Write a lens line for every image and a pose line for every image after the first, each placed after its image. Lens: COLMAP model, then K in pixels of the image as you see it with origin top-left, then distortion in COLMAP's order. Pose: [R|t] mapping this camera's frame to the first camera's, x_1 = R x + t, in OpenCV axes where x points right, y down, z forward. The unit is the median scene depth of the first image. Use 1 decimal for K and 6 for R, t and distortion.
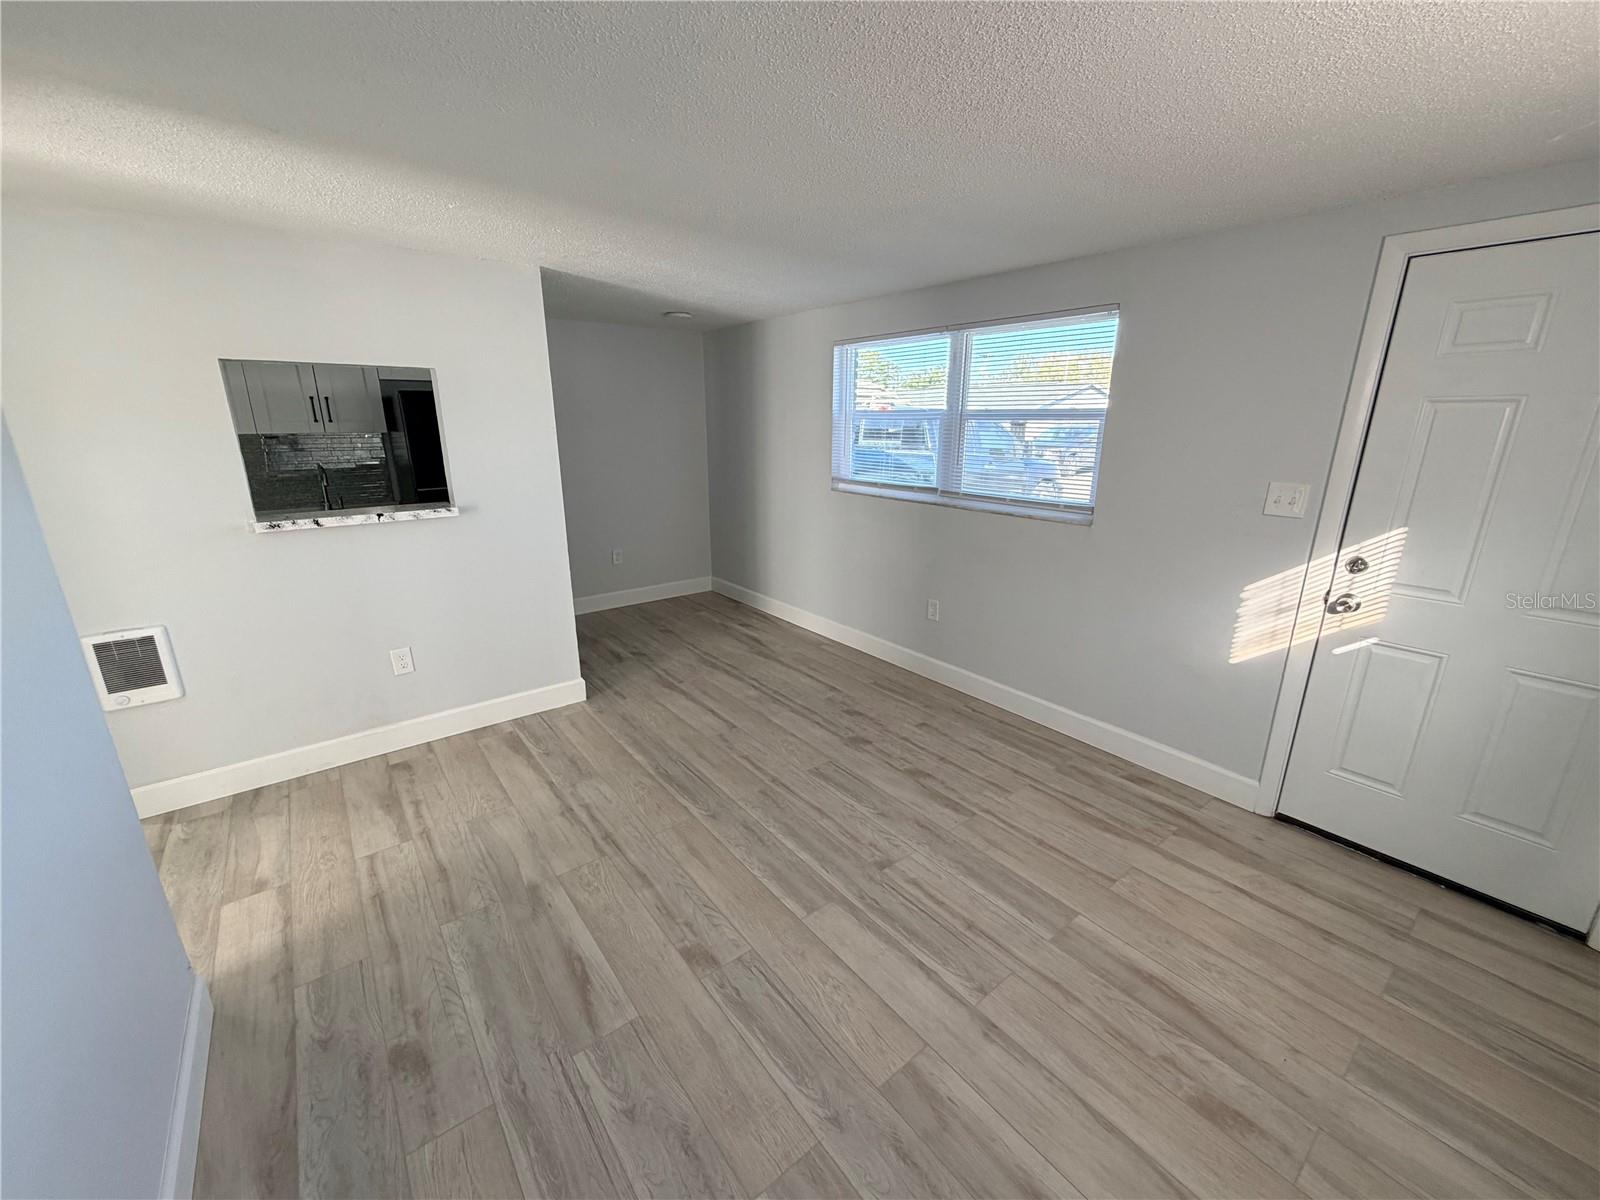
lens RADIAL K [[638.3, 0, 799.8], [0, 638.3, 599.1], [0, 0, 1]] dist [-0.000516, 0.000132]
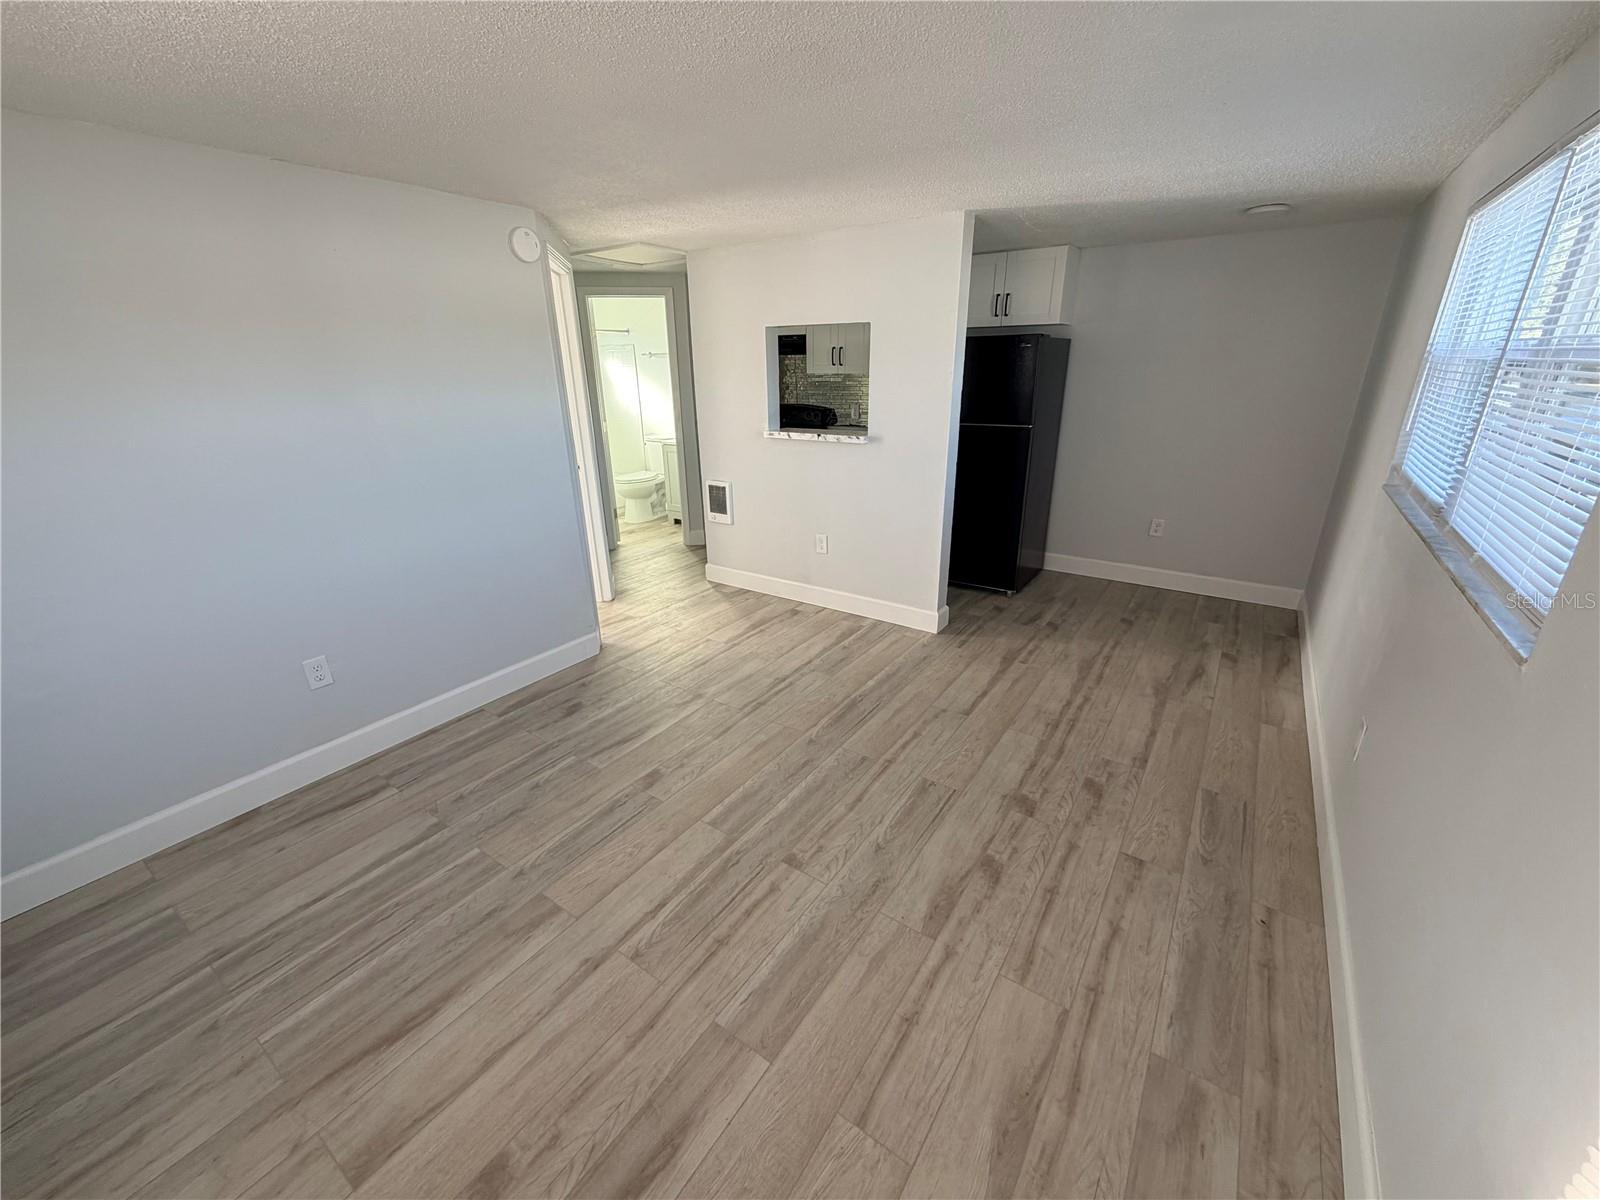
lens RADIAL K [[638.3, 0, 797.1], [0, 638.3, 602.3], [0, 0, 1]] dist [-0.000516, 0.000132]
pose [[0.288742, 0.335557, -0.896677, 0.731096], [-0.250545, 0.930413, 0.267503, -0.160185], [0.924043, 0.147419, 0.352721, 0.544657]]
